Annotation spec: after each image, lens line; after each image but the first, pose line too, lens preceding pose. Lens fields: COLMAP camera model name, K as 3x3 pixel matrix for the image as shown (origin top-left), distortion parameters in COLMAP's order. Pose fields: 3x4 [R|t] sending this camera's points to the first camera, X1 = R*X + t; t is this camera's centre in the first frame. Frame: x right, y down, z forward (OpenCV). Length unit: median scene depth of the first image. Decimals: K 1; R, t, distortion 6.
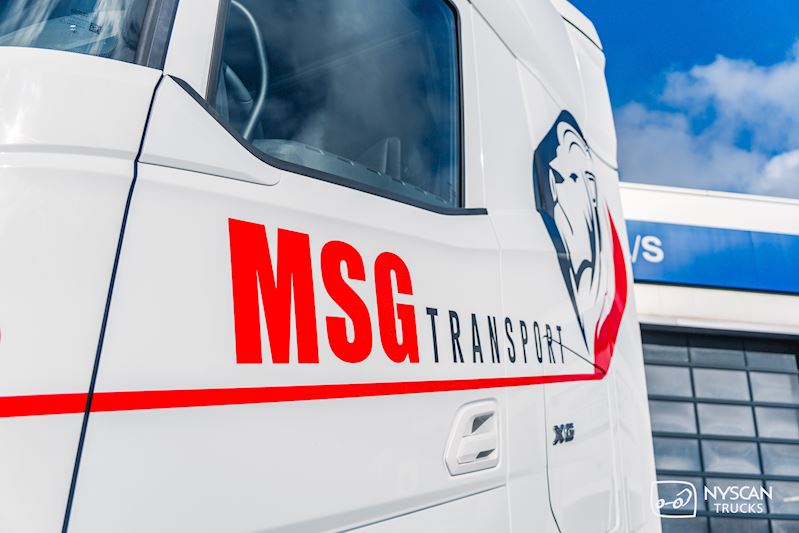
lens RADIAL K [[702.9, 0, 399.5], [0, 702.9, 266.5], [0, 0, 1]] dist [-0.005583, -0.005012]
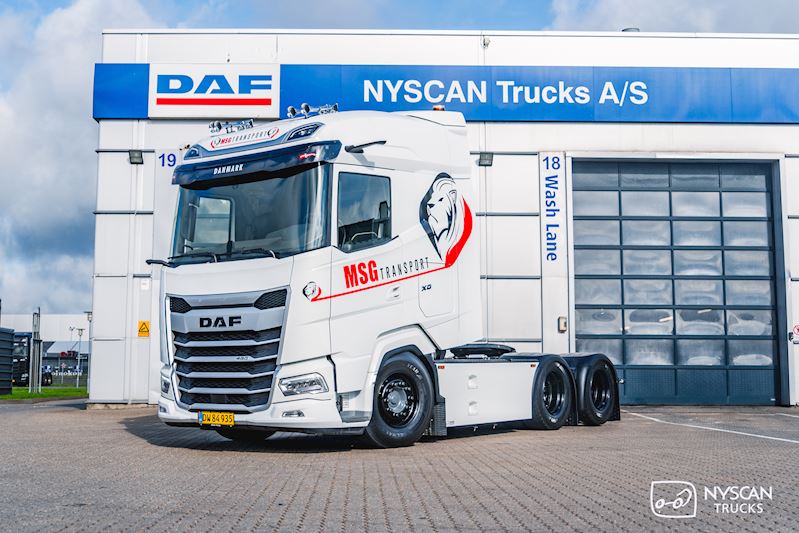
lens RADIAL K [[974.6, 0, 399.5], [0, 974.6, 266.5], [0, 0, 1]] dist [-0.031355, 0.002244]
pose [[0.995357, -0.044893, -0.085142, 0.688768], [0.066576, 0.959950, 0.272146, -1.643060], [0.069515, -0.276550, 0.958482, -5.024624]]
